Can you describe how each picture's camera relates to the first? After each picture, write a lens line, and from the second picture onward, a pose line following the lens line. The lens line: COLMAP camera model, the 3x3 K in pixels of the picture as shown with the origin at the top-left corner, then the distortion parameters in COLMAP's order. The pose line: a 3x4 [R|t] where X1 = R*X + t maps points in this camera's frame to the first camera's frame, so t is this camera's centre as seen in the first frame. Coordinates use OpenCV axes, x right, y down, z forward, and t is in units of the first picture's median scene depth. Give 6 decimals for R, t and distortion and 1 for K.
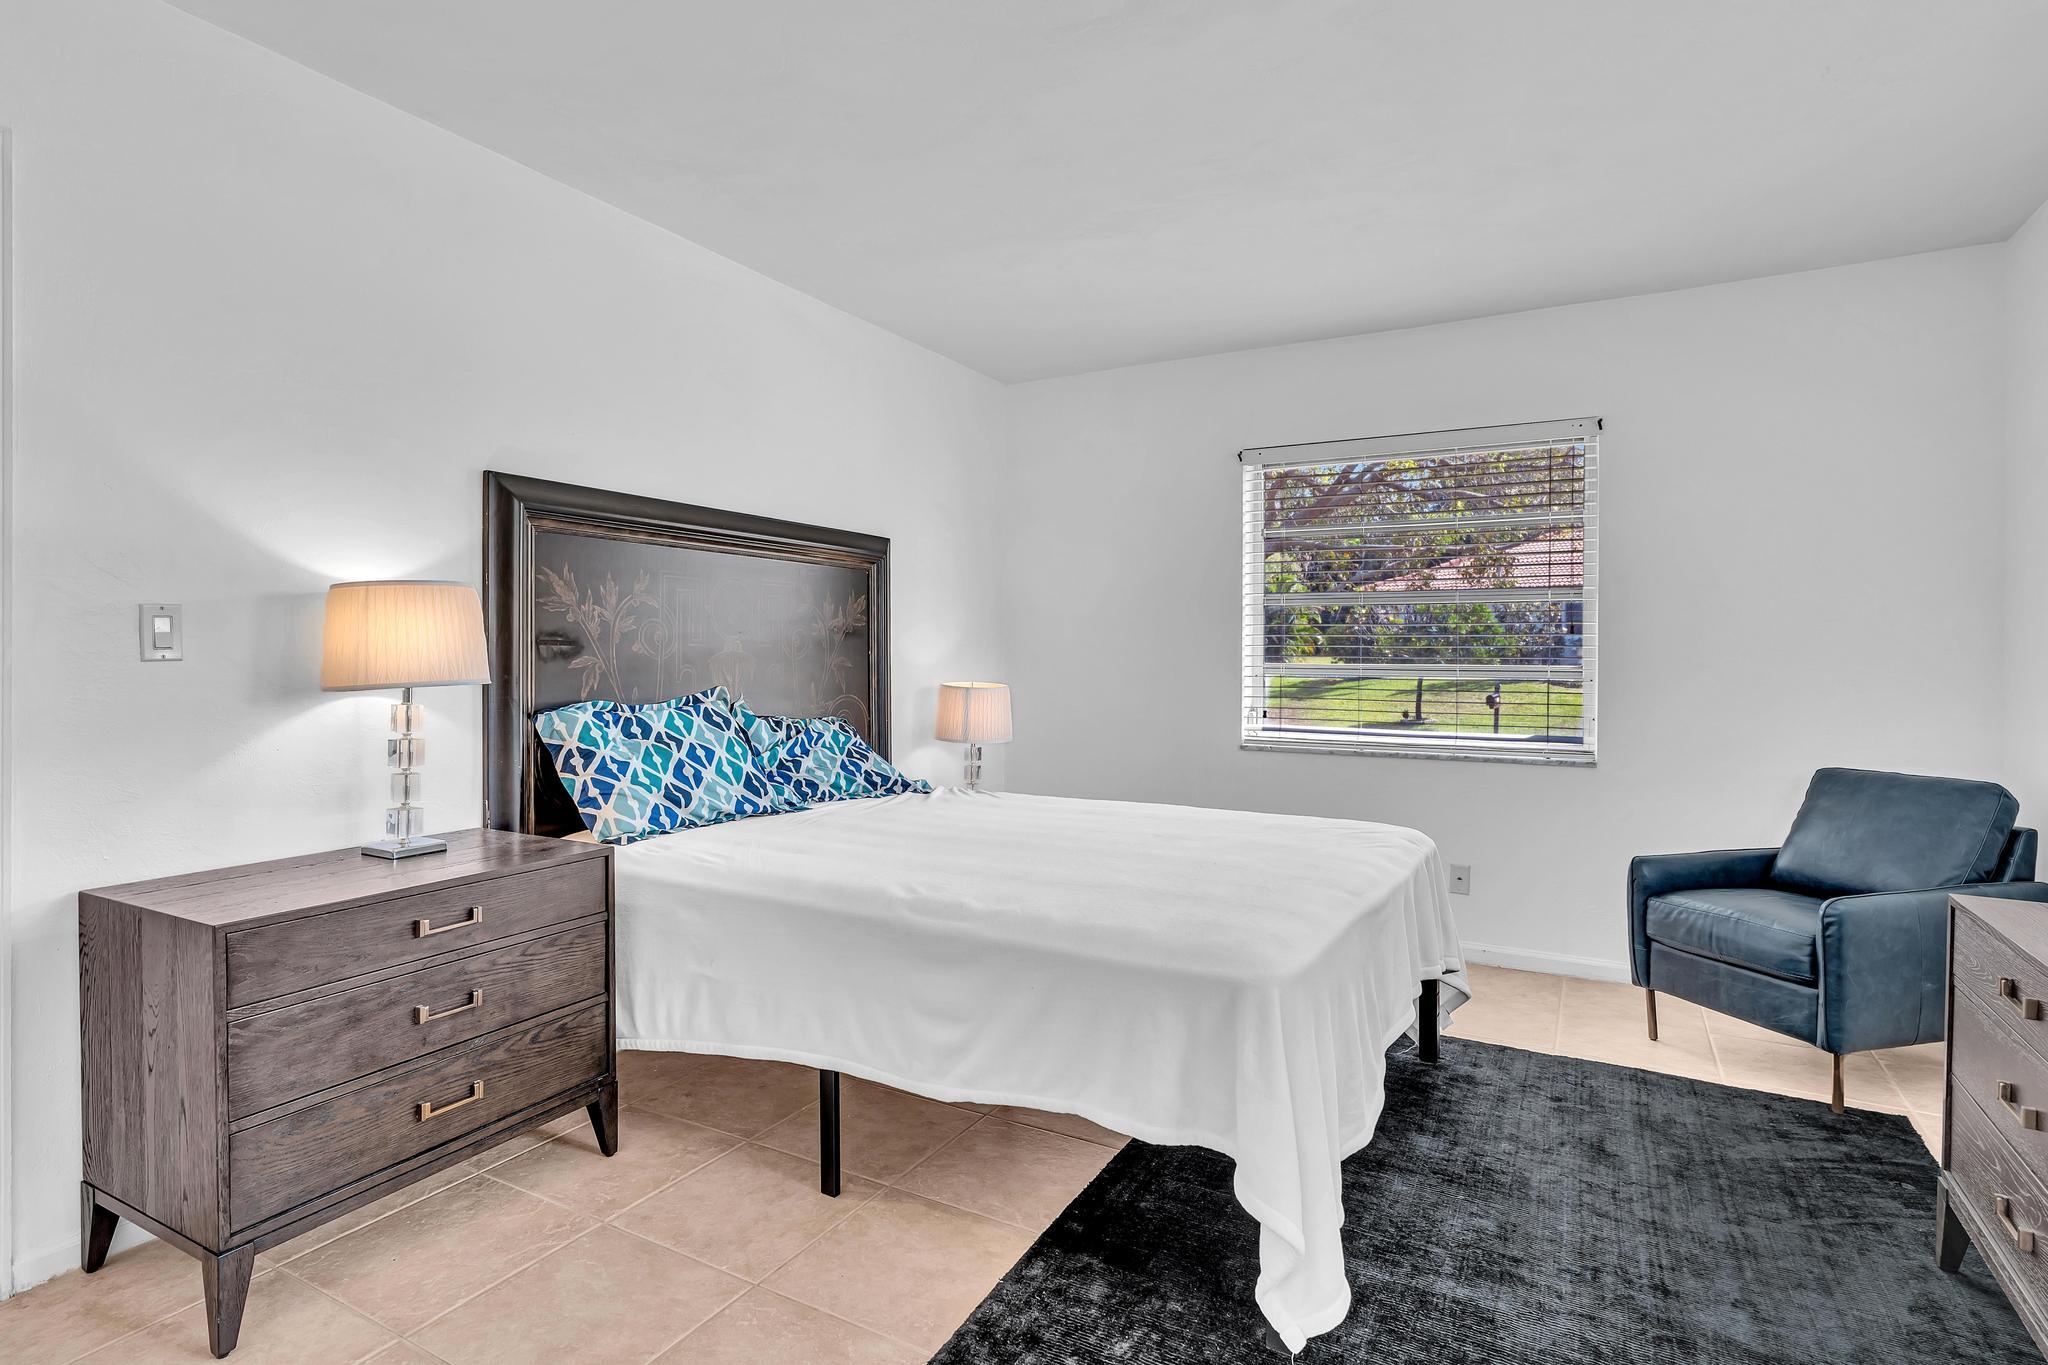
lens RADIAL K [[1036.7, 0, 1027.8], [0, 1036.7, 658.0], [0, 0, 1]] dist [-0.000873, 0.000619]
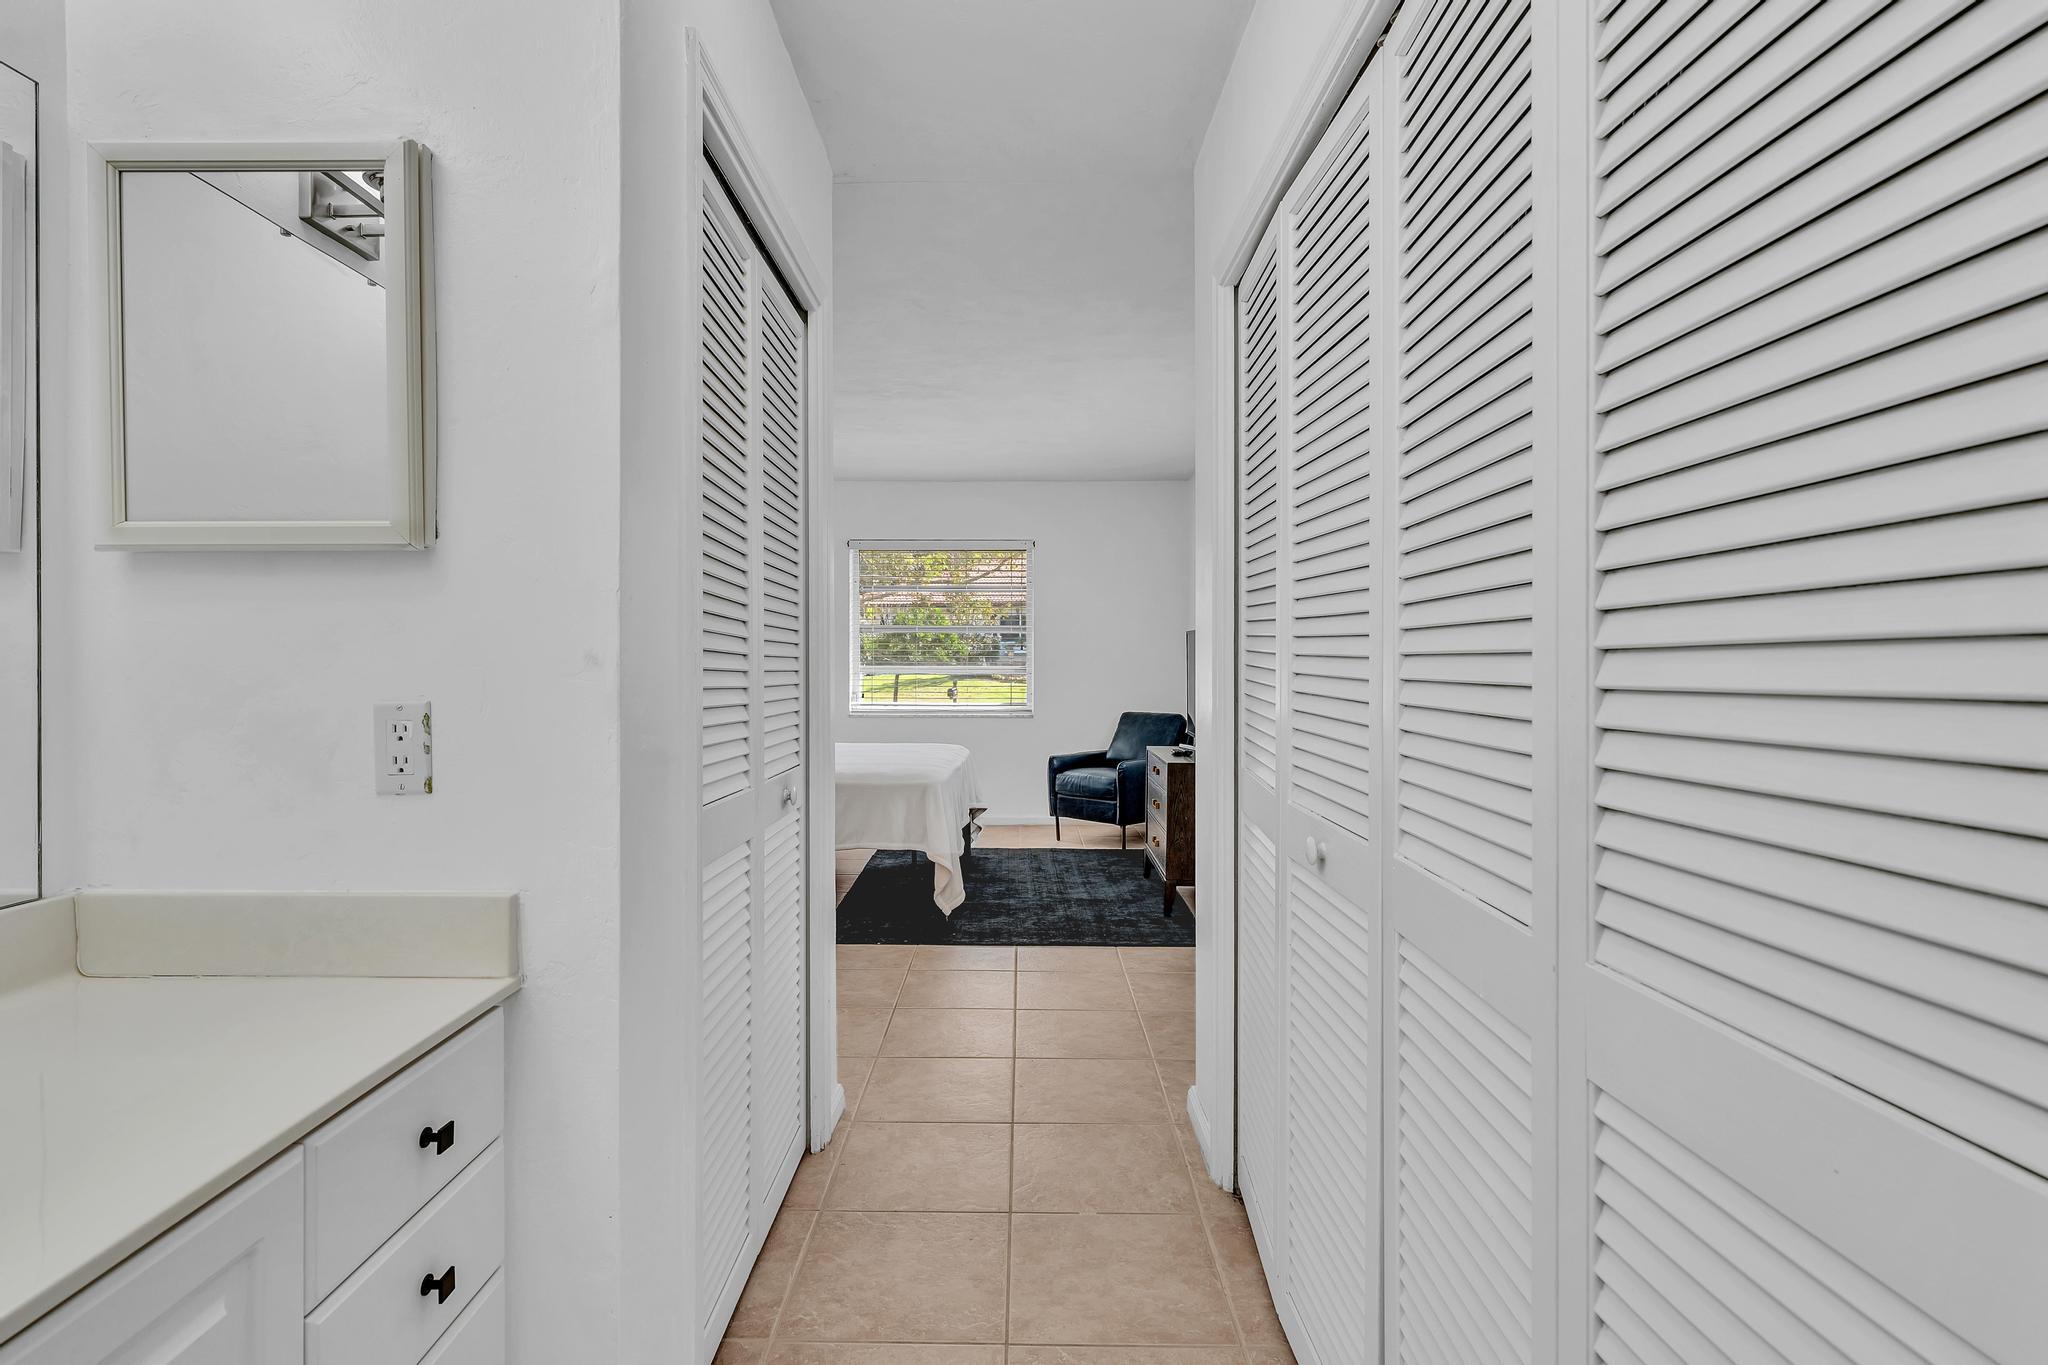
lens RADIAL K [[941.9, 0, 1028.2], [0, 941.9, 656.7], [0, 0, 1]] dist [-0.000538, 0.001072]
pose [[0.872289, 0.000080, 0.488990, -0.468690], [0.001149, 0.999997, -0.002214, -0.009788], [-0.488989, 0.002493, 0.872287, -0.779800]]
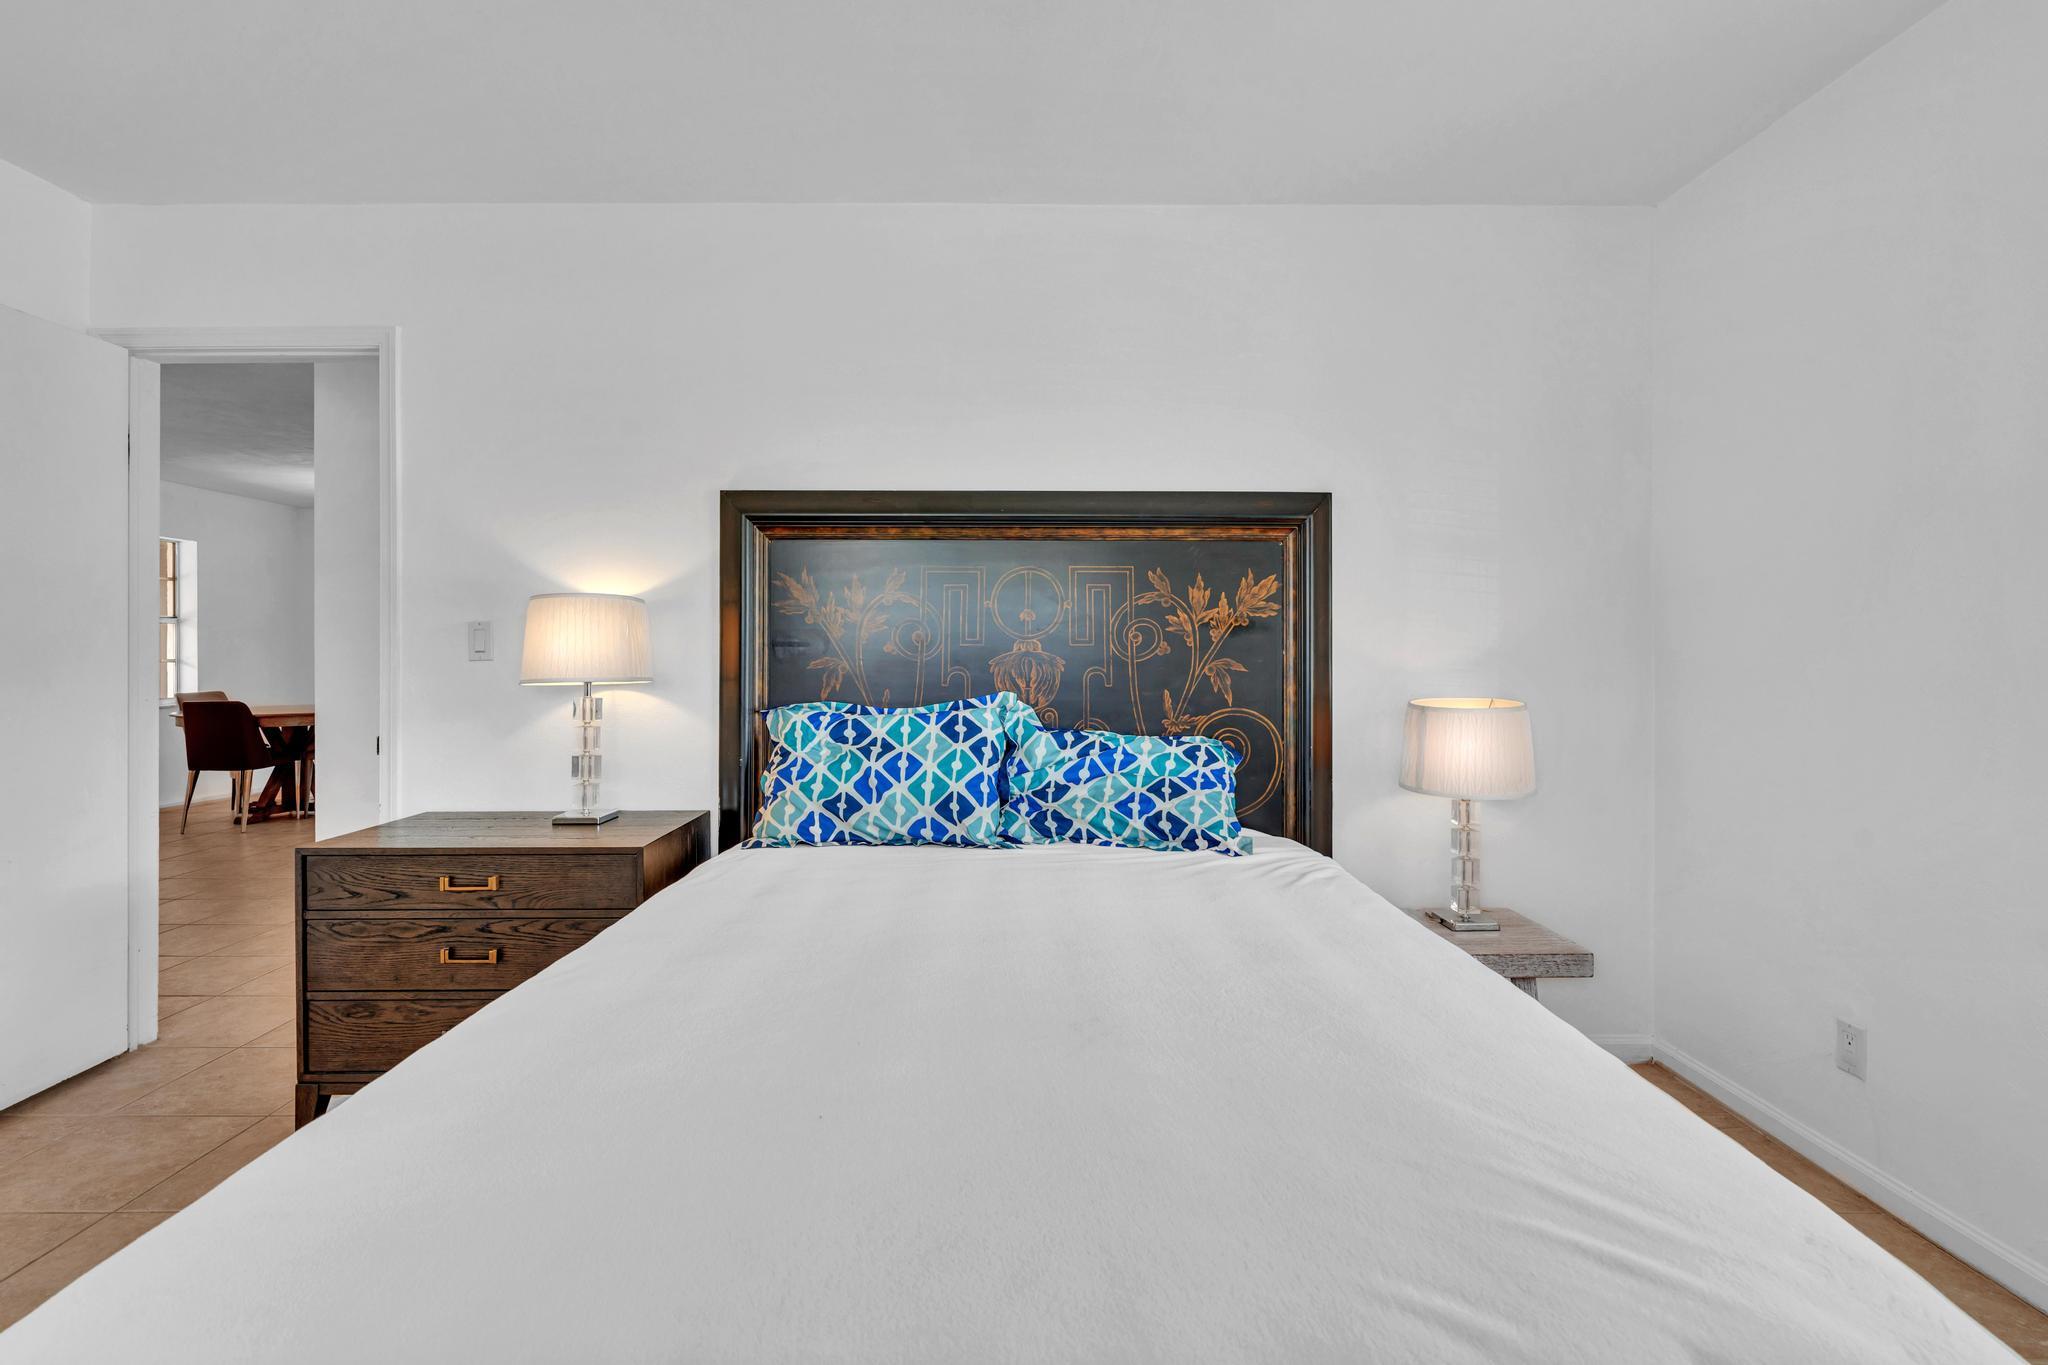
lens RADIAL K [[941.9, 0, 1028.2], [0, 941.9, 656.7], [0, 0, 1]] dist [-0.000538, 0.001072]
pose [[0.489883, 0.002407, -0.871785, 0.431424], [-0.003187, 0.999994, 0.000970, -0.003544], [0.871783, 0.002303, 0.489888, 0.651483]]
